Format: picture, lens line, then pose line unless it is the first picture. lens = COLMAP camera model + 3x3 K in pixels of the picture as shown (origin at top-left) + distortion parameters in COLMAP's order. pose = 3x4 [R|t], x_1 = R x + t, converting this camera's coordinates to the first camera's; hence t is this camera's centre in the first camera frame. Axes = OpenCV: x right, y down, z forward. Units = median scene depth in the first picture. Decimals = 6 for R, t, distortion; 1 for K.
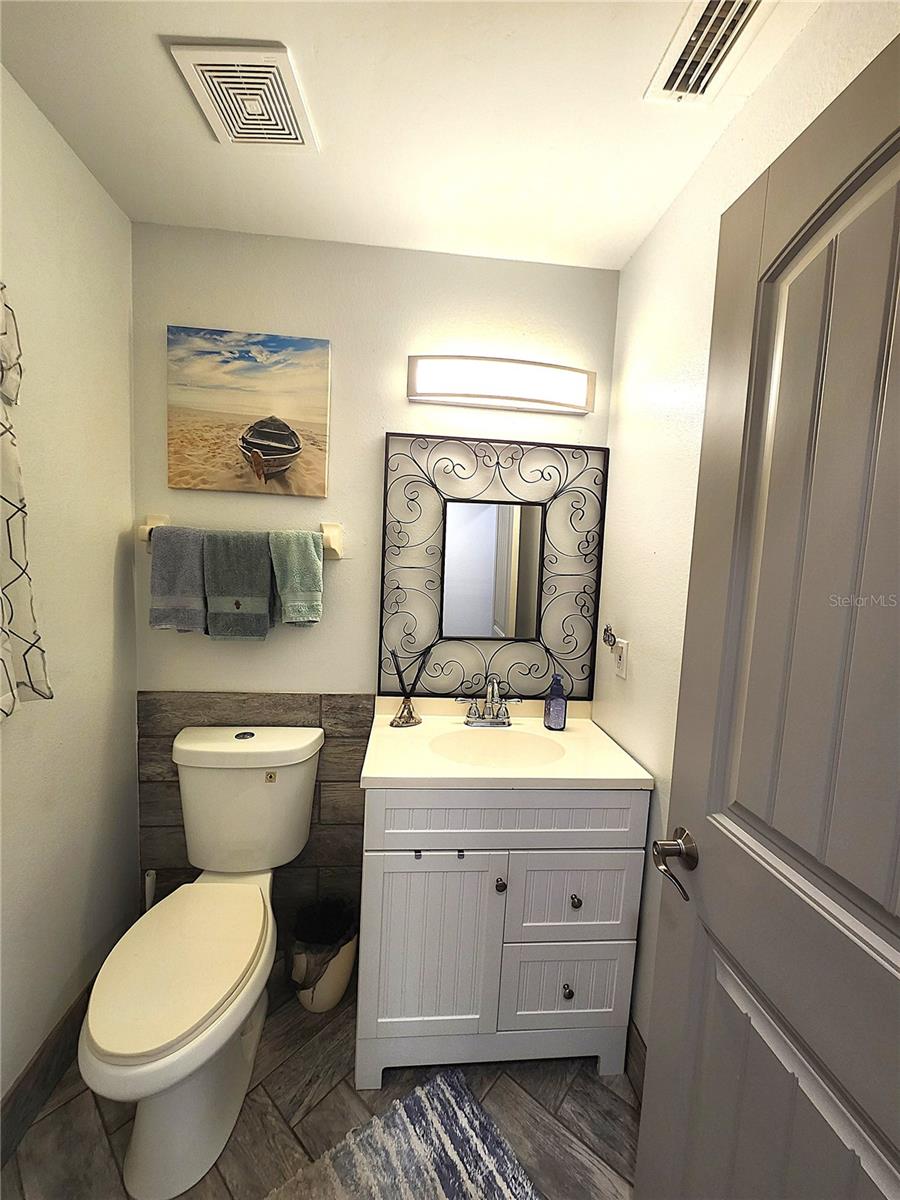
lens RADIAL K [[470.3, 0, 452.1], [0, 470.3, 597.5], [0, 0, 1]] dist [0.002538, -0.001128]
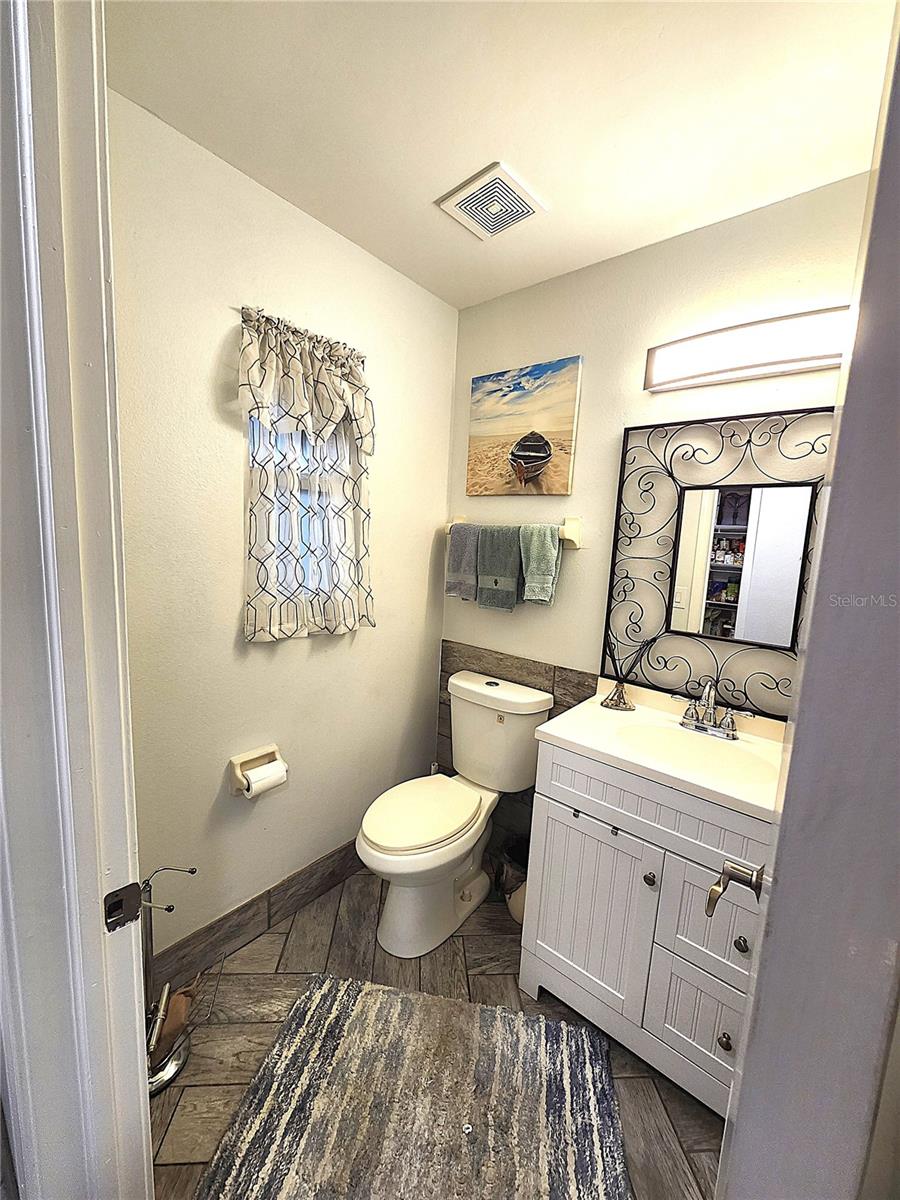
lens RADIAL K [[470.3, 0, 449.9], [0, 470.3, 597.1], [0, 0, 1]] dist [0.002538, -0.001128]
pose [[0.707188, 0.082297, -0.702220, 0.364728], [-0.080006, 0.996138, 0.036171, 0.018069], [0.702484, 0.030603, 0.711041, -0.009457]]
